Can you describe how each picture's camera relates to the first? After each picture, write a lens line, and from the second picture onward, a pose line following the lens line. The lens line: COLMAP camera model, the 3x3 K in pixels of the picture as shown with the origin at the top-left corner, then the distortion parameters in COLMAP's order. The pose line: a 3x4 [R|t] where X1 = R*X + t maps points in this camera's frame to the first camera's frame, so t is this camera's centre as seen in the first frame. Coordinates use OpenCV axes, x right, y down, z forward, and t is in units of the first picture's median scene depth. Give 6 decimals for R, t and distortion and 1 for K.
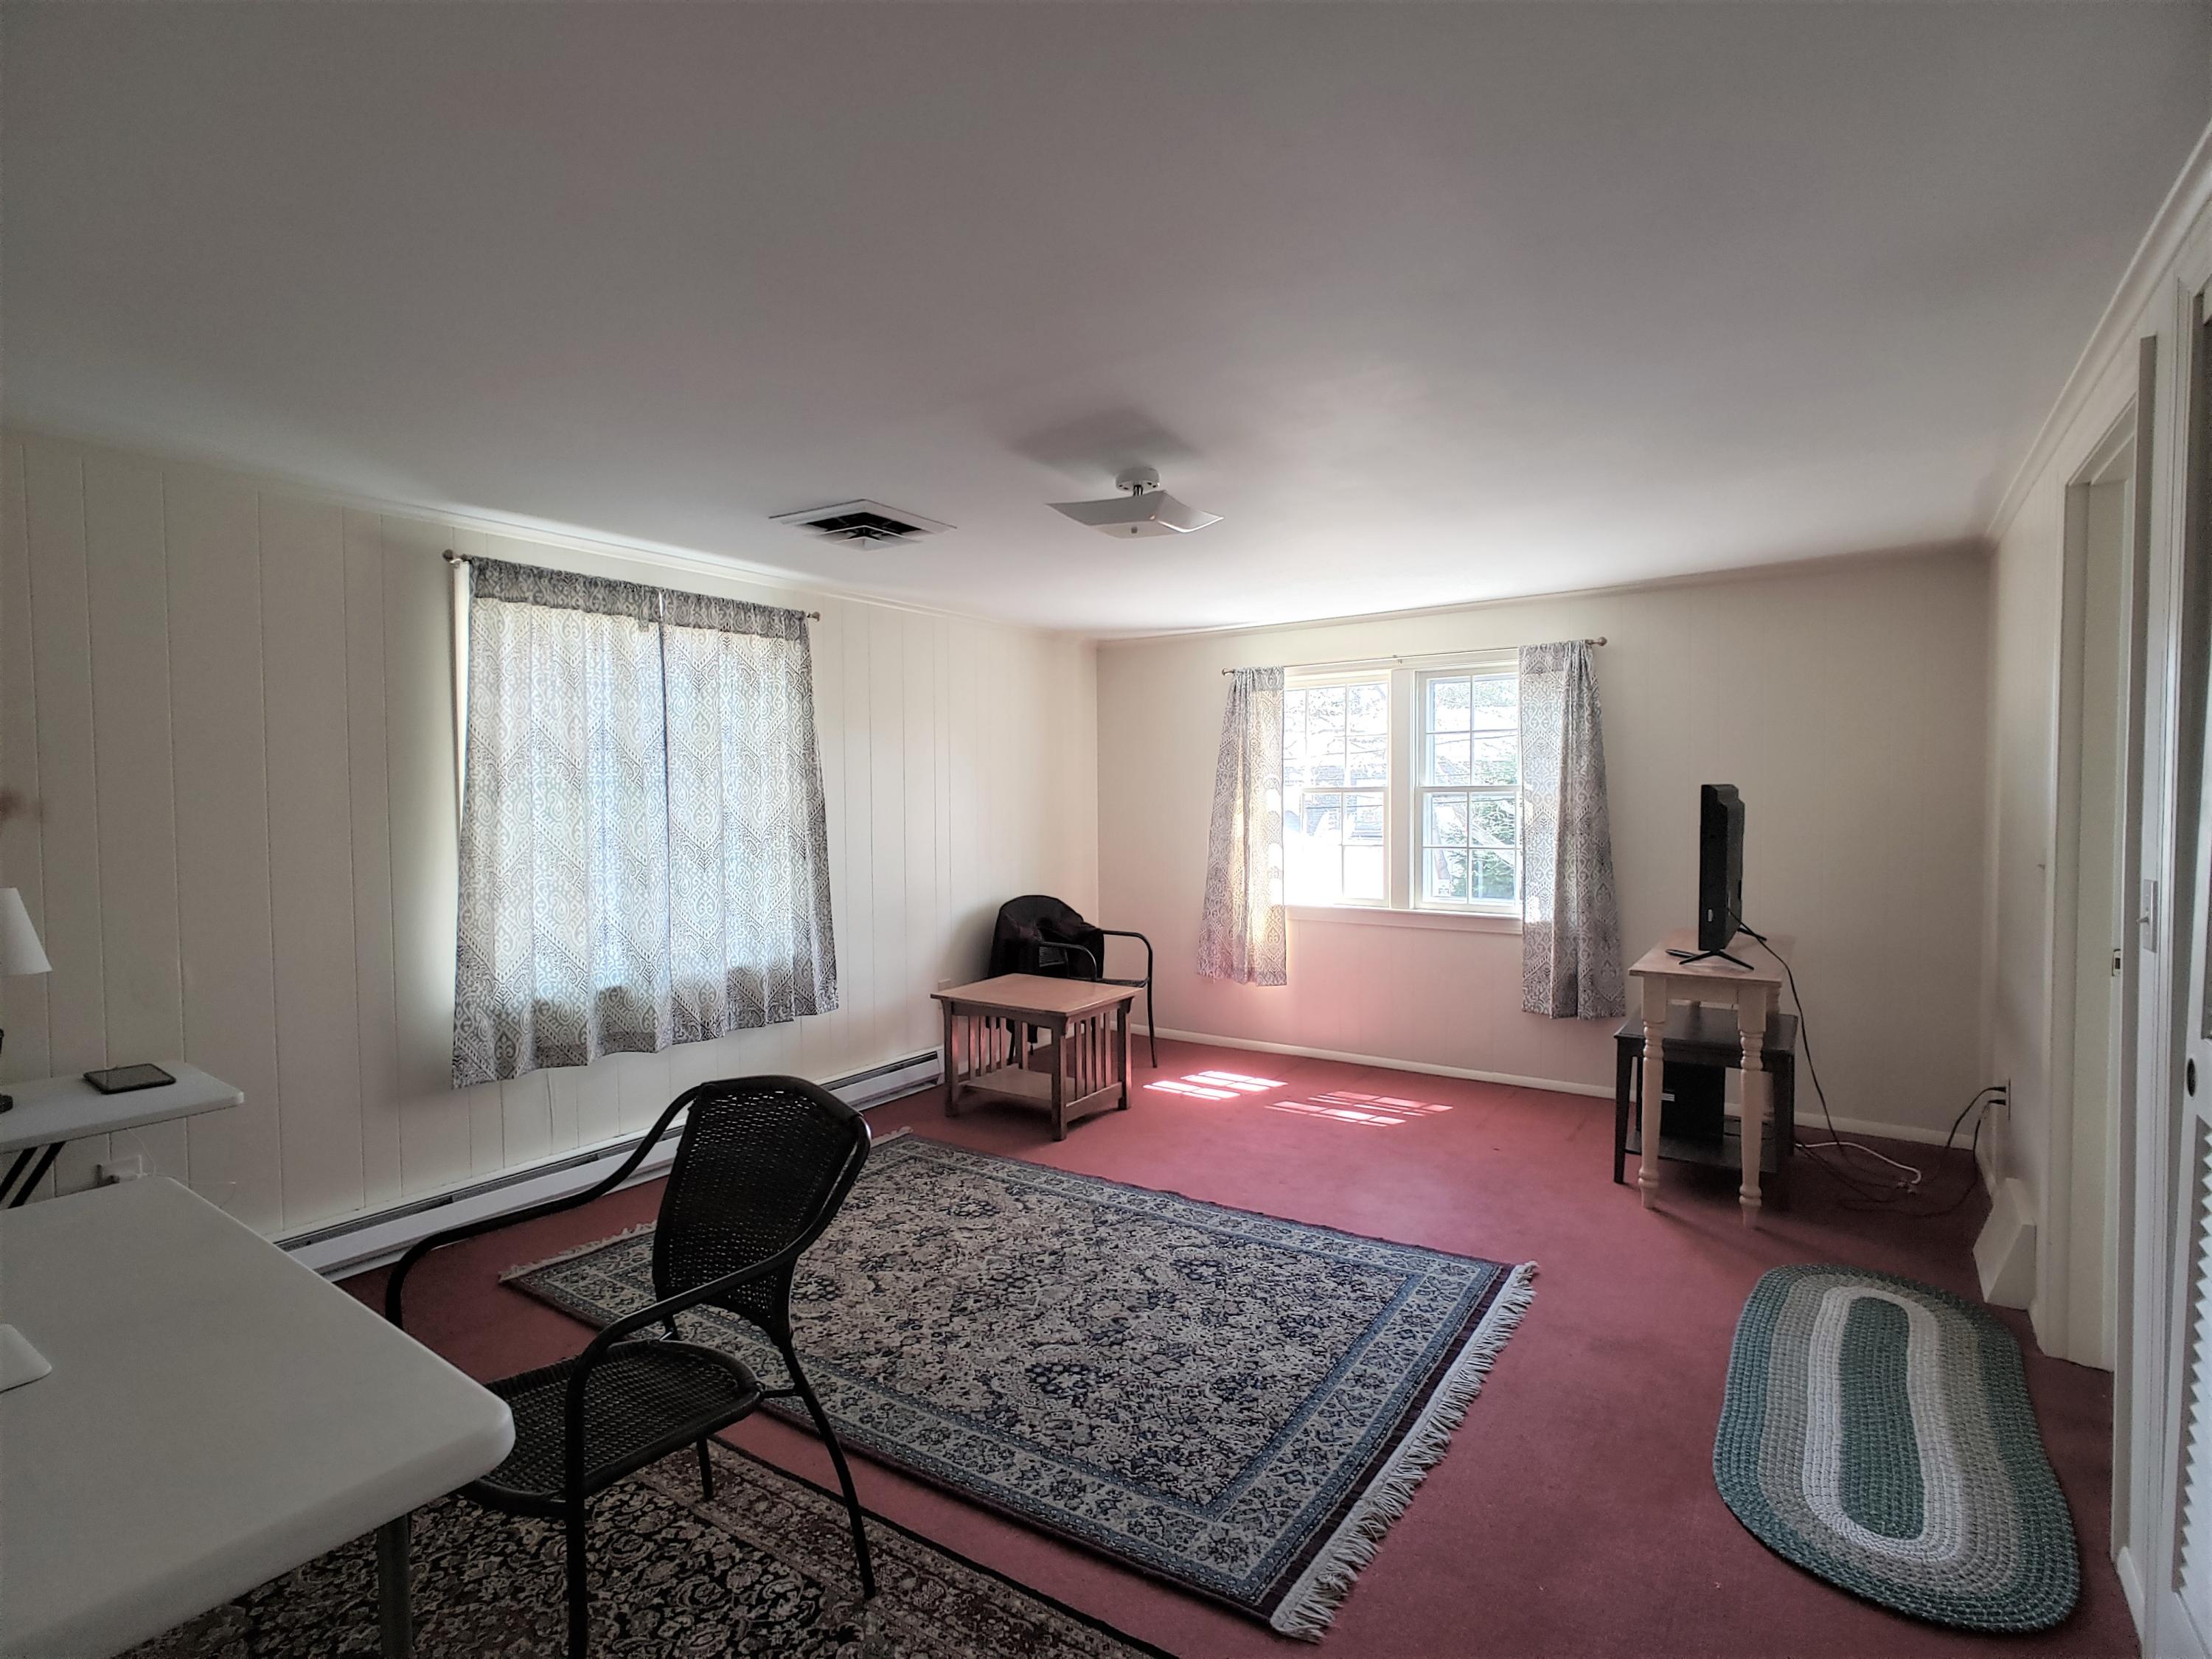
lens RADIAL K [[1107.5, 0, 1106.0], [0, 1107.5, 829.5], [0, 0, 1]] dist [0.003472, 0.001197]
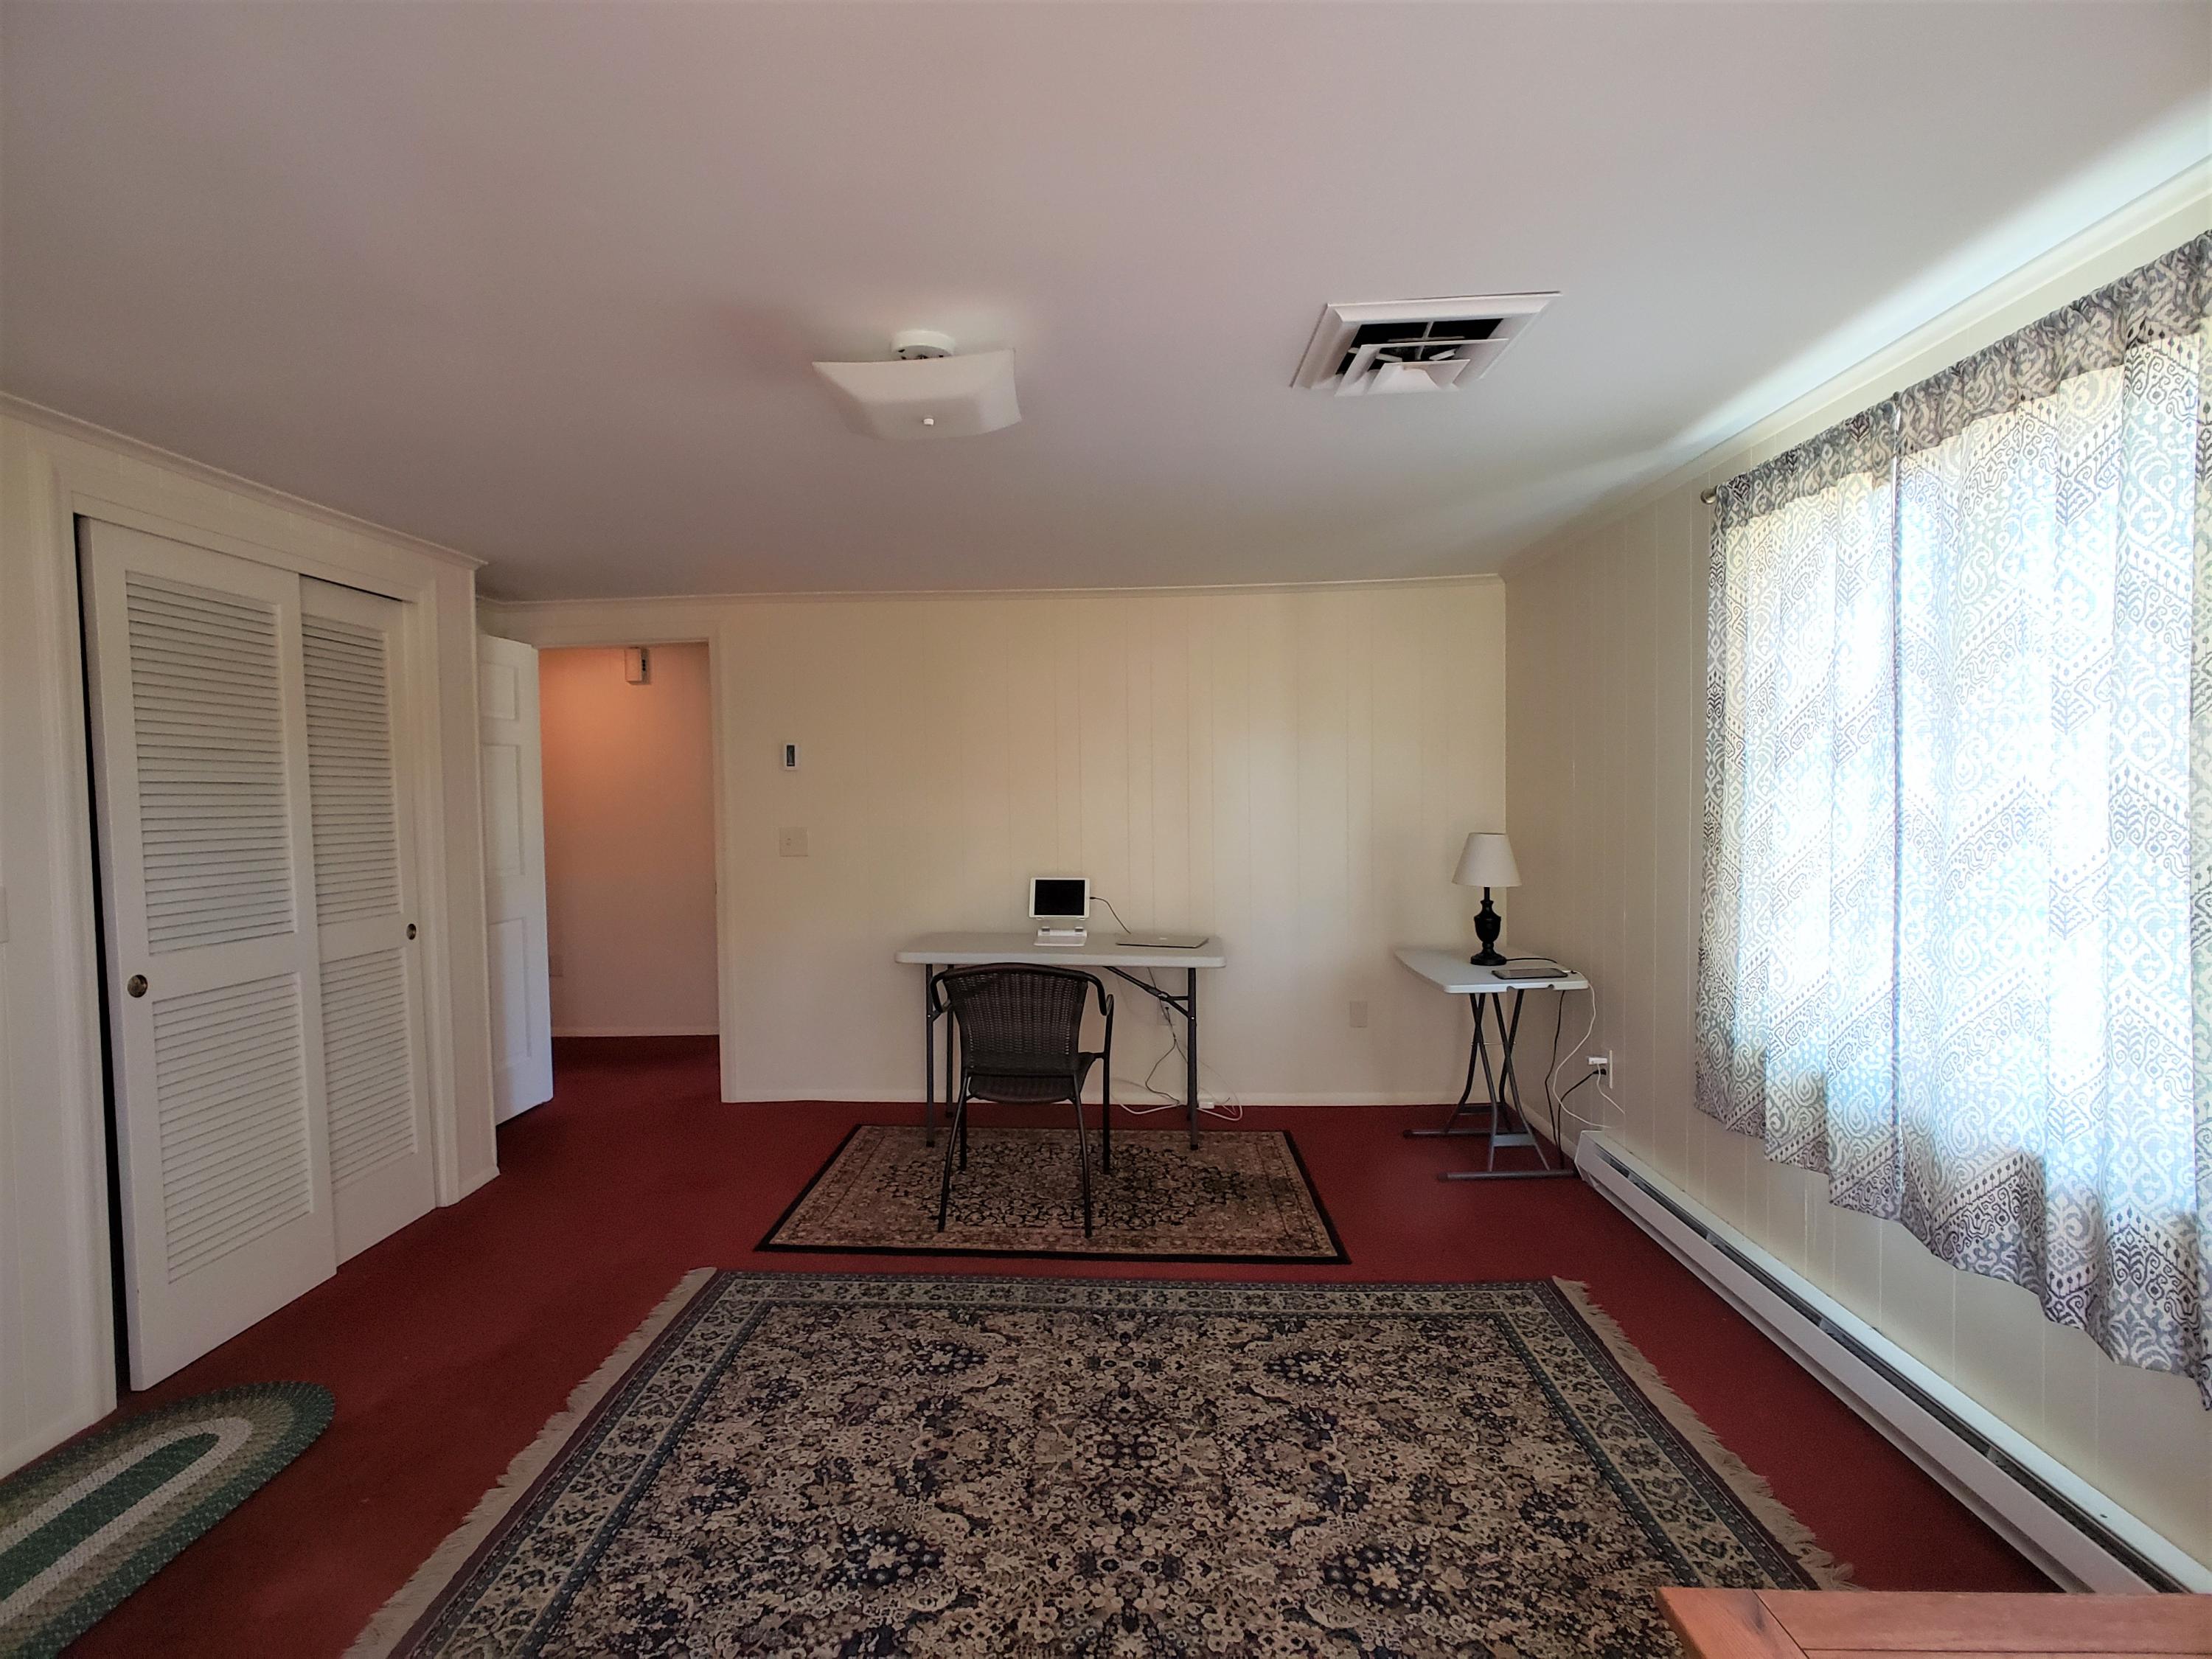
lens RADIAL K [[1107.5, 0, 1106.0], [0, 1107.5, 829.5], [0, 0, 1]] dist [0.003472, 0.001197]
pose [[-0.845697, 0.048252, -0.531478, 0.352764], [0.011229, 0.997293, 0.072674, -0.079284], [0.533546, 0.055492, -0.843949, 1.855513]]
